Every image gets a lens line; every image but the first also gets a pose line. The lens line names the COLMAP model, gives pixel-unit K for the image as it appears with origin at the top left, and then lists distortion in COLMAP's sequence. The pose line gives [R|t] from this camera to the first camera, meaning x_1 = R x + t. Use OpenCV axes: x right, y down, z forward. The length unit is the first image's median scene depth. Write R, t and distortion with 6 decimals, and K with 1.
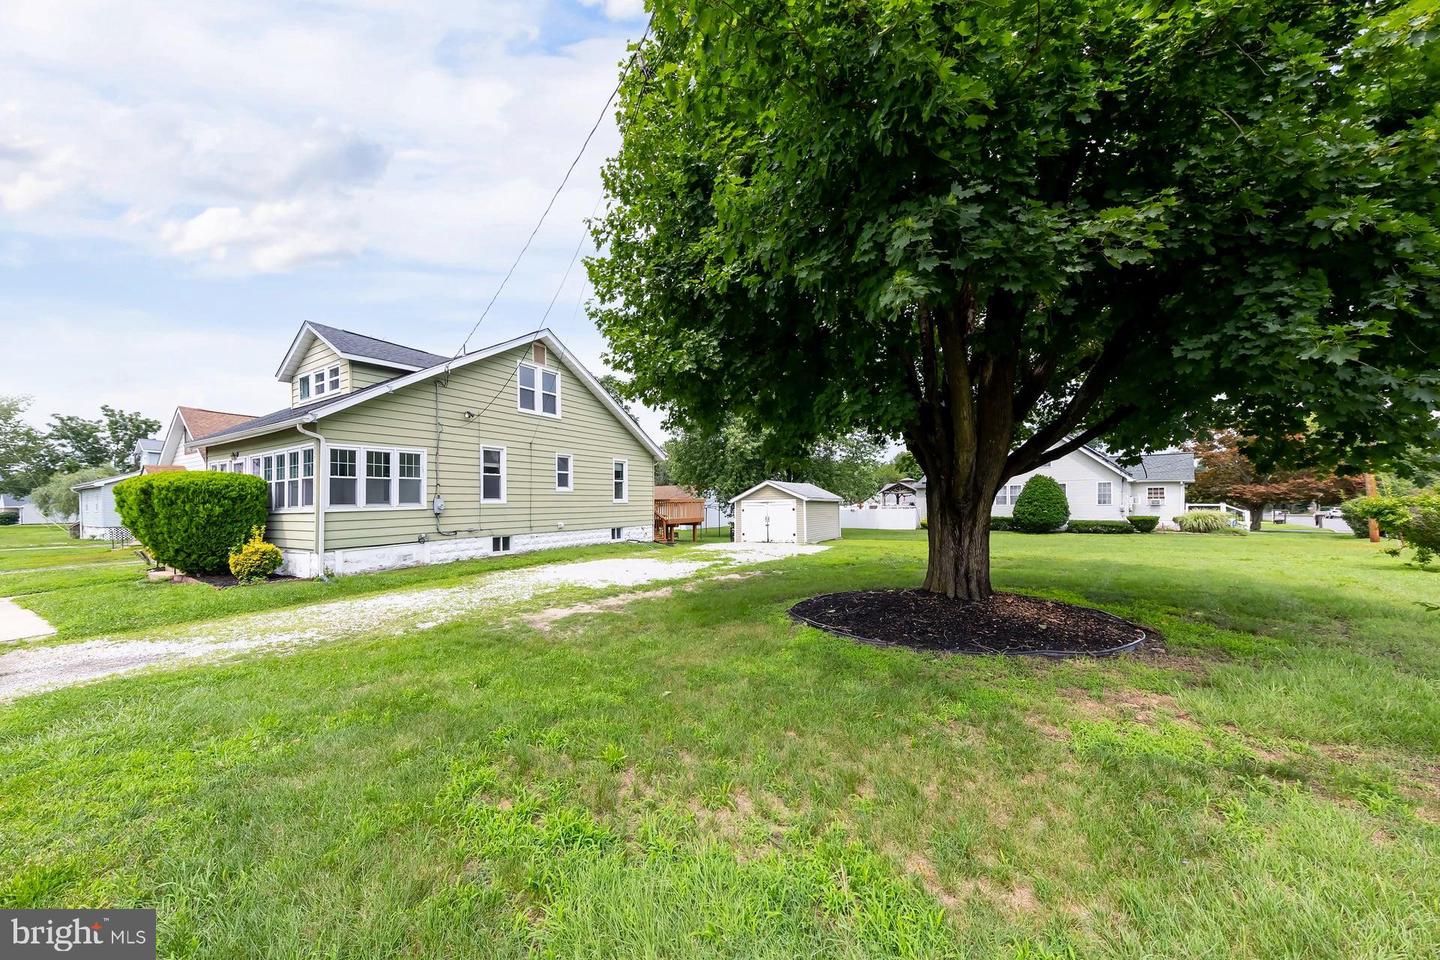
lens RADIAL K [[444.7, 0, 704.9], [0, 444.7, 503.7], [0, 0, 1]] dist [0.000714, -0.000001]
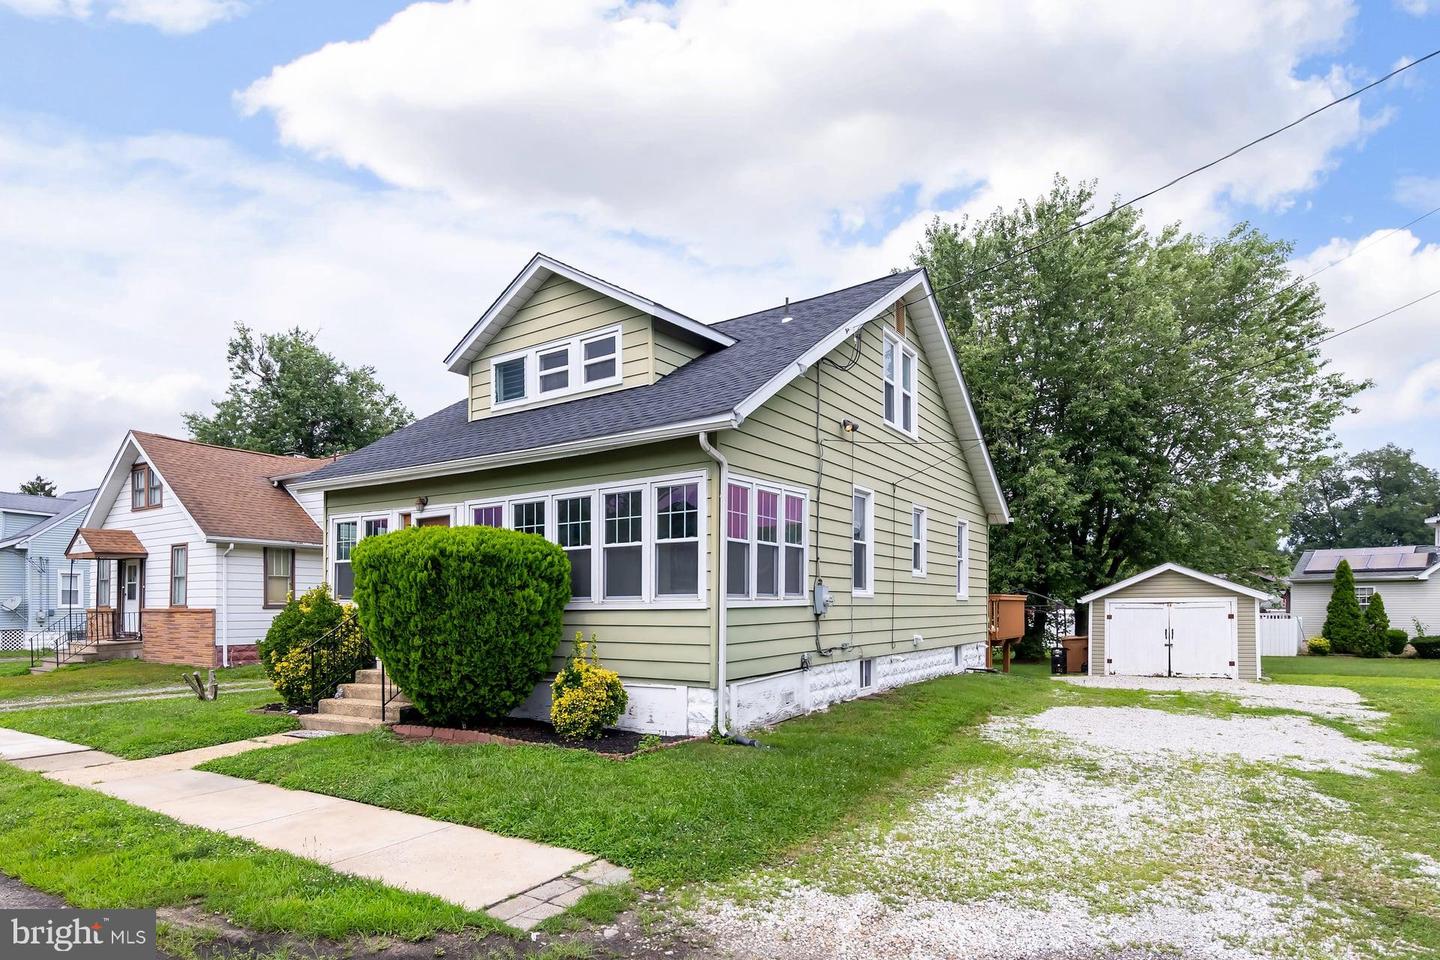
lens RADIAL K [[732.0, 0, 702.1], [0, 732.0, 612.4], [0, 0, 1]] dist [-0.012132, -0.000404]
pose [[0.997248, 0.014556, -0.072691, -0.554894], [-0.013753, 0.999839, 0.011540, 0.009811], [0.072847, -0.010508, 0.997288, 0.111118]]
